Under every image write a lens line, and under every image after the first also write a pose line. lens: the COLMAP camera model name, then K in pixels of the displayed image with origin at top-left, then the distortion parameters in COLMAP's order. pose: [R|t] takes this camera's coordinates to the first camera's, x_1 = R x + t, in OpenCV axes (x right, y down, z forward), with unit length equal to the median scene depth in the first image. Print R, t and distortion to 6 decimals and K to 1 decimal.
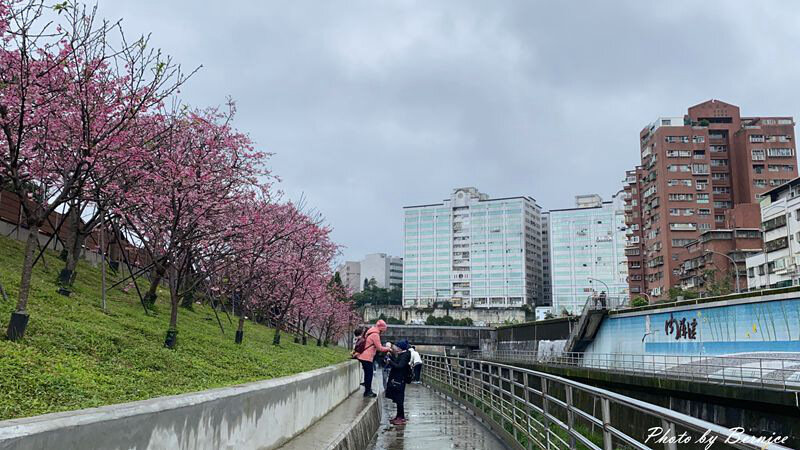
lens RADIAL K [[763.4, 0, 400.7], [0, 763.4, 225.0], [0, 0, 1]] dist [0.010211, 0.000000]
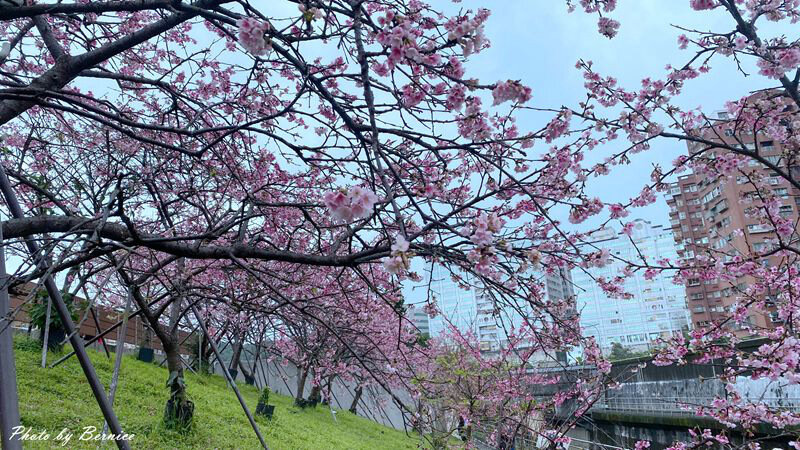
lens RADIAL K [[611.6, 0, 400.0], [0, 611.6, 225.0], [0, 0, 1]] dist [0.006085, 0.002451]
pose [[0.995710, -0.092523, -0.000779, -0.034658], [0.091877, 0.989683, -0.109938, 0.032328], [0.010943, 0.109395, 0.993938, 0.262565]]
